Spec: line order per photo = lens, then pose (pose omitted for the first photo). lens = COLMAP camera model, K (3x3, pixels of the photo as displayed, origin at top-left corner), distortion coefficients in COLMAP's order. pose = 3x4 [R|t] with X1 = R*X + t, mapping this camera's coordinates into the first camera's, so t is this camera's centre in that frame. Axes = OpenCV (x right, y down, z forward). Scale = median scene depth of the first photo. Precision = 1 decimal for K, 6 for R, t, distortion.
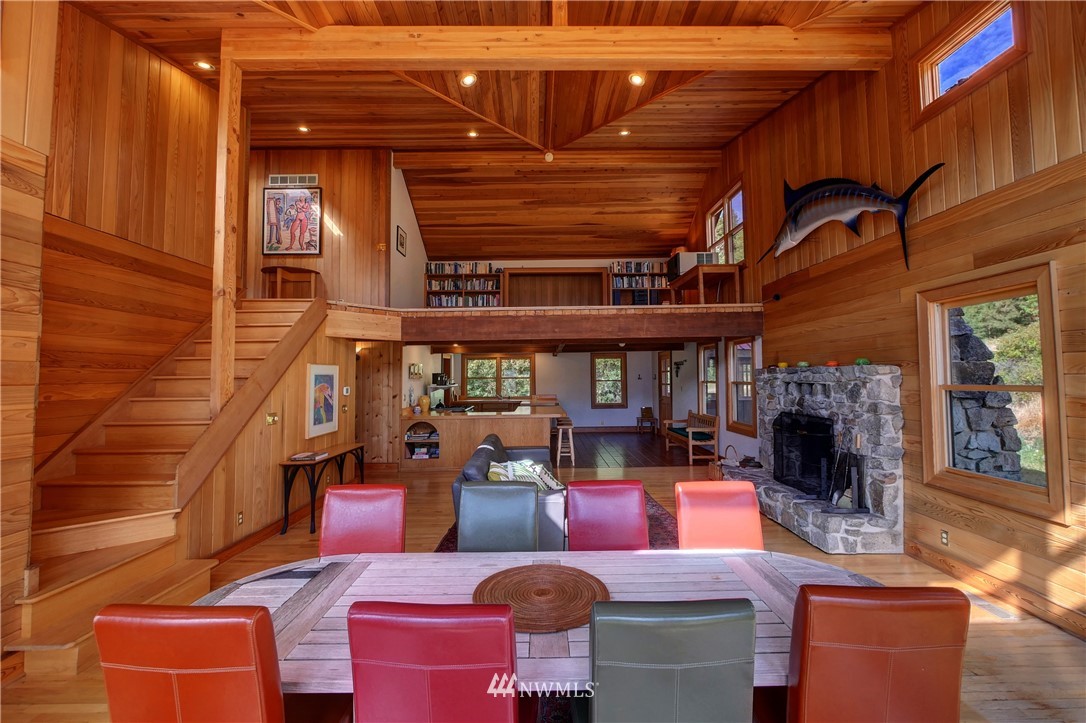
lens RADIAL K [[459.6, 0, 541.7], [0, 459.6, 354.2], [0, 0, 1]] dist [-0.001018, -0.000038]
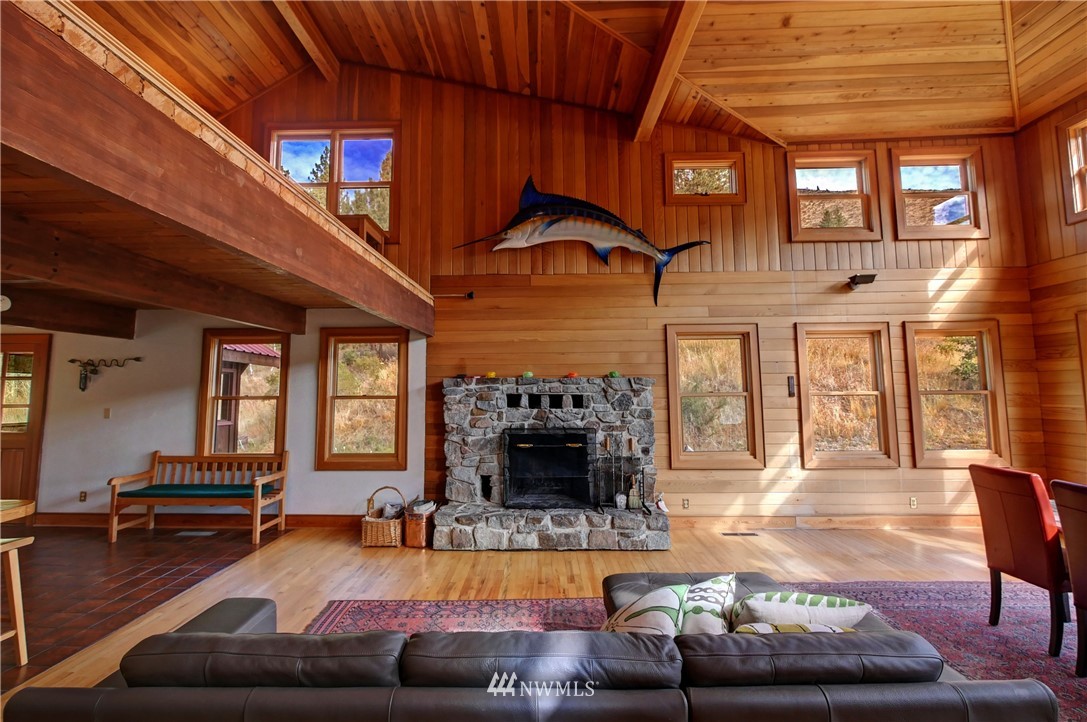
lens RADIAL K [[464.9, 0, 535.5], [0, 464.9, 355.3], [0, 0, 1]] dist [-0.009908, 0.002378]
pose [[0.028545, 0.081019, 0.996304, -0.368627], [-0.044139, 0.995840, -0.079716, 0.055554], [-0.998618, -0.041700, 0.032002, 0.931618]]
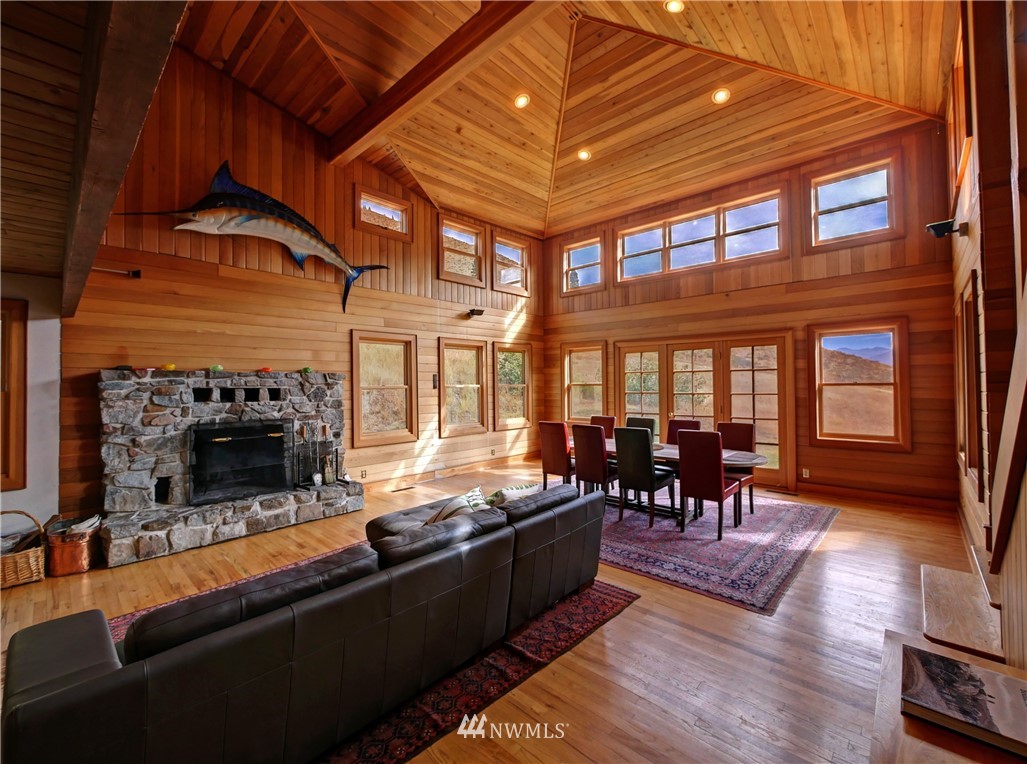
lens RADIAL K [[433.8, 0, 514.5], [0, 433.8, 381.0], [0, 0, 1]] dist [-0.003782, -0.000081]
pose [[-0.727792, 0.015677, 0.685619, -0.435924], [-0.021942, 0.998695, -0.046128, 0.071598], [-0.685447, -0.048616, -0.726498, 1.186765]]
